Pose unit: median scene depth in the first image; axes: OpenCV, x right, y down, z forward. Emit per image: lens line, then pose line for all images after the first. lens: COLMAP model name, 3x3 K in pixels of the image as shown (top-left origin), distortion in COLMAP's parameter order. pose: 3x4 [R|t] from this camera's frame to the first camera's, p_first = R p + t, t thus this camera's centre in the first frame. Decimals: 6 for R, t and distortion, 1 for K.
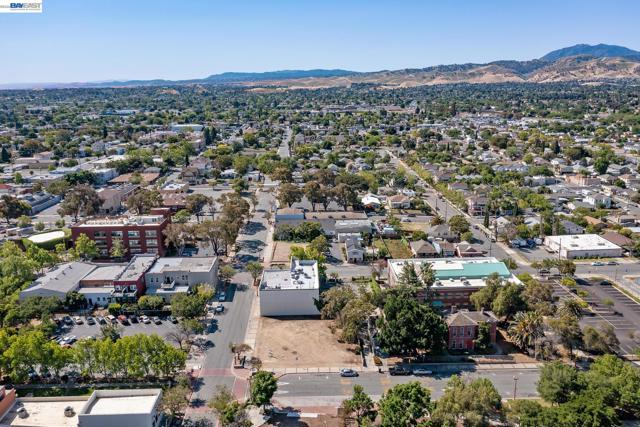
lens RADIAL K [[503.4, 0, 312.2], [0, 503.4, 214.2], [0, 0, 1]] dist [-0.007400, -0.004372]
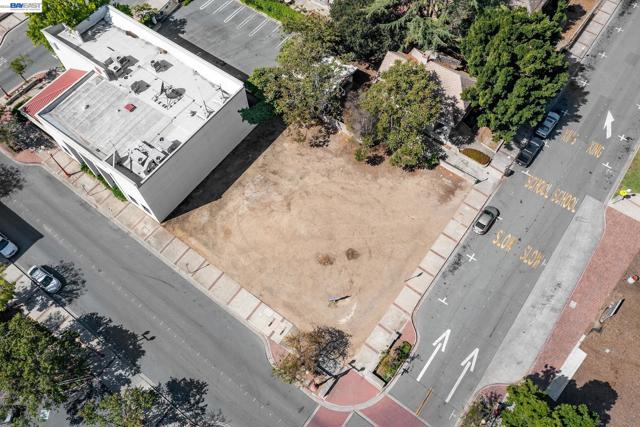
lens RADIAL K [[503.4, 0, 312.2], [0, 503.4, 214.2], [0, 0, 1]] dist [-0.007400, -0.004372]
pose [[0.611888, -0.698957, 0.370205, -0.198367], [0.208604, 0.594093, 0.776877, -0.105402], [-0.762940, -0.398135, 0.509324, 0.805285]]
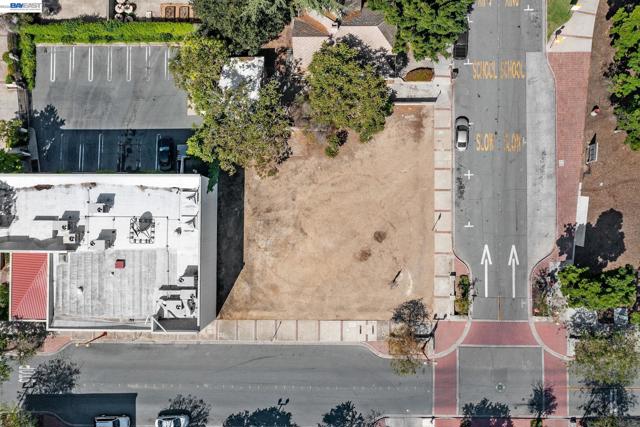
lens RADIAL K [[503.4, 0, 312.2], [0, 503.4, 214.2], [0, 0, 1]] dist [-0.007400, -0.004372]
pose [[0.019197, -0.999215, 0.034658, -0.031448], [0.270857, 0.038565, 0.961847, -0.219670], [-0.962428, -0.009078, 0.271385, 0.923294]]
